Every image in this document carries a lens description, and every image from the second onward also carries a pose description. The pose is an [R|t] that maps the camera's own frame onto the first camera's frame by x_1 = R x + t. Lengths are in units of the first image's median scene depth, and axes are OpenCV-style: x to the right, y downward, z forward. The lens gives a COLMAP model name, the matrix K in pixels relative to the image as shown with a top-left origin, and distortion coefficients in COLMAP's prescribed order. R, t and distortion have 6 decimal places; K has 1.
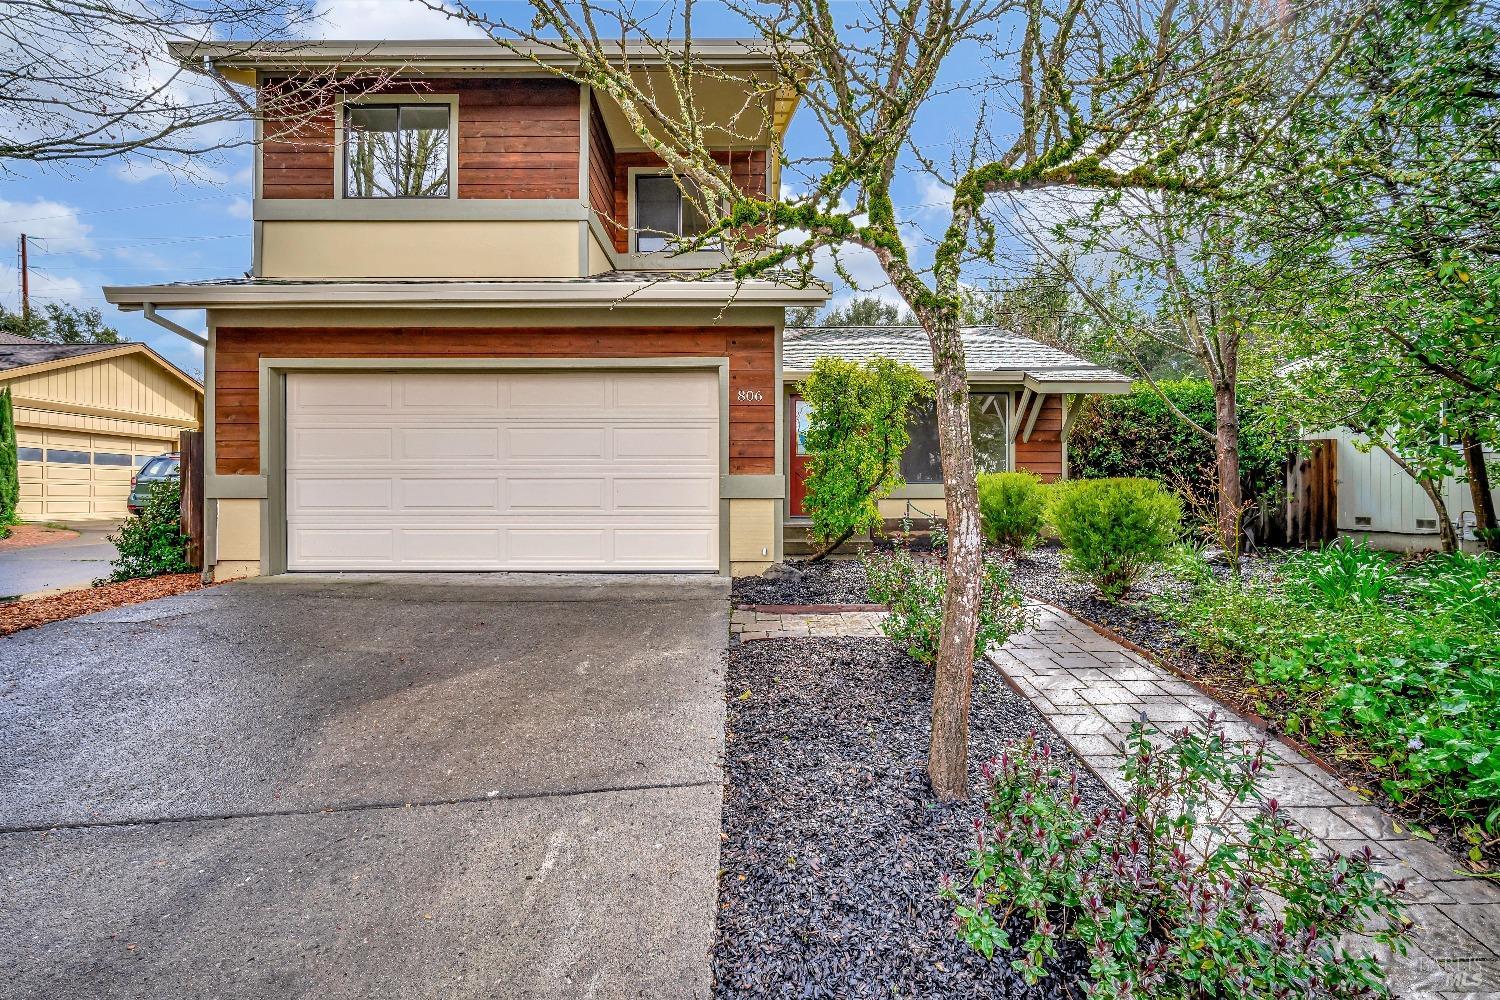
lens RADIAL K [[658.5, 0, 747.7], [0, 658.5, 497.2], [0, 0, 1]] dist [-0.012442, 0.002592]
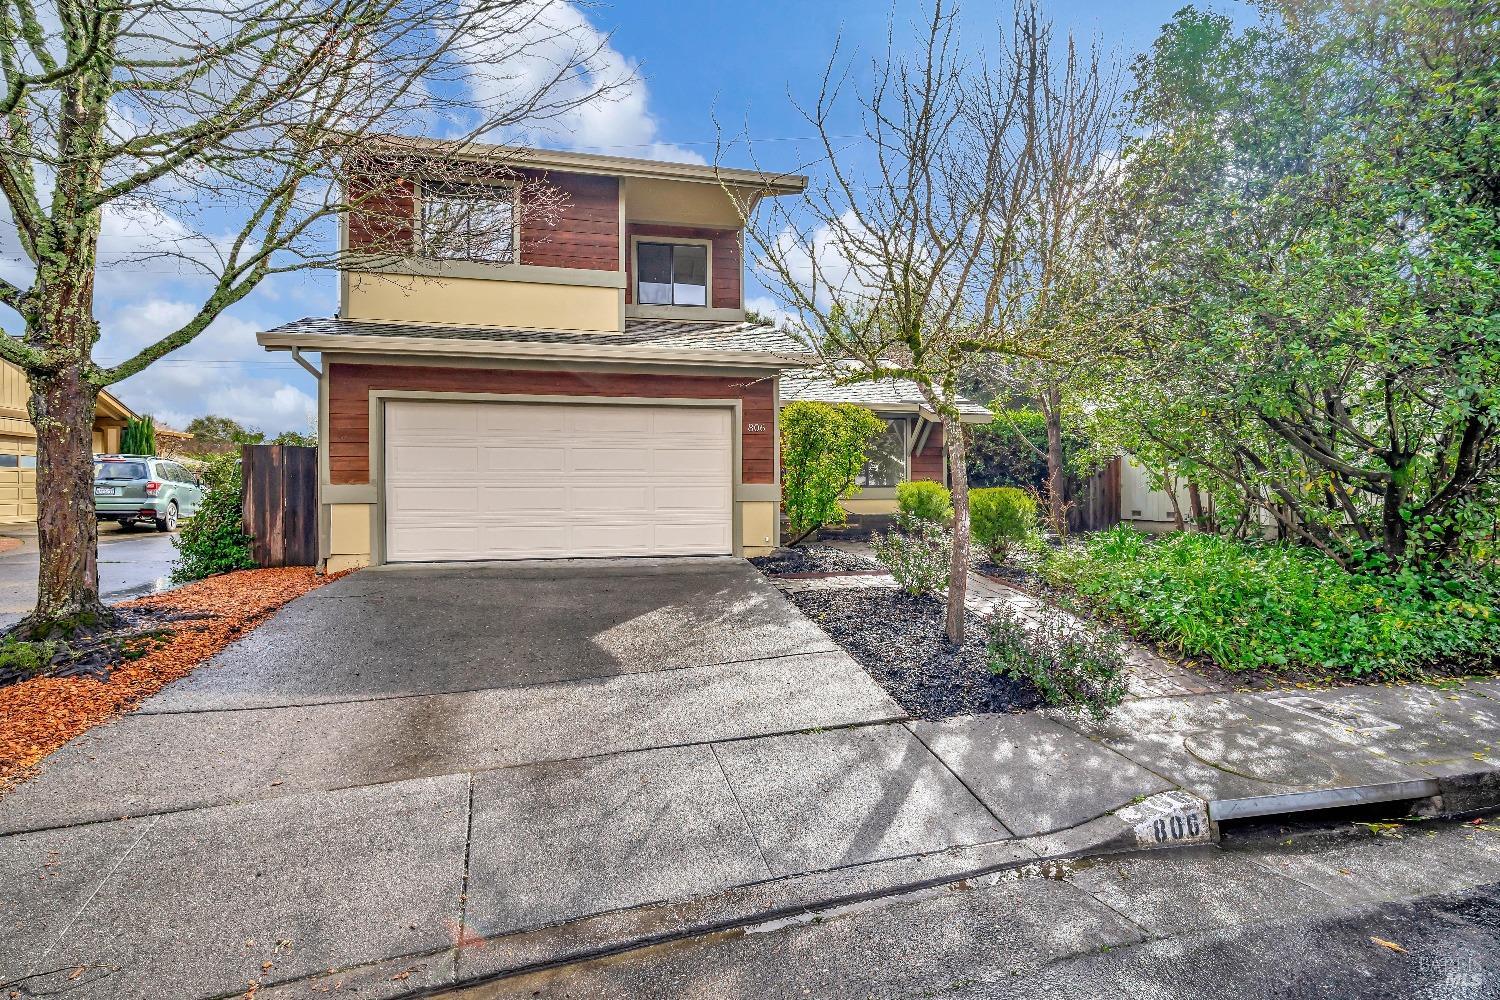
lens RADIAL K [[658.5, 0, 753.3], [0, 658.5, 496.4], [0, 0, 1]] dist [-0.012442, 0.002592]
pose [[0.976340, -0.003909, 0.216205, -0.304934], [0.003198, 0.999988, 0.003639, -0.013194], [-0.216217, -0.002861, 0.976341, -0.361188]]
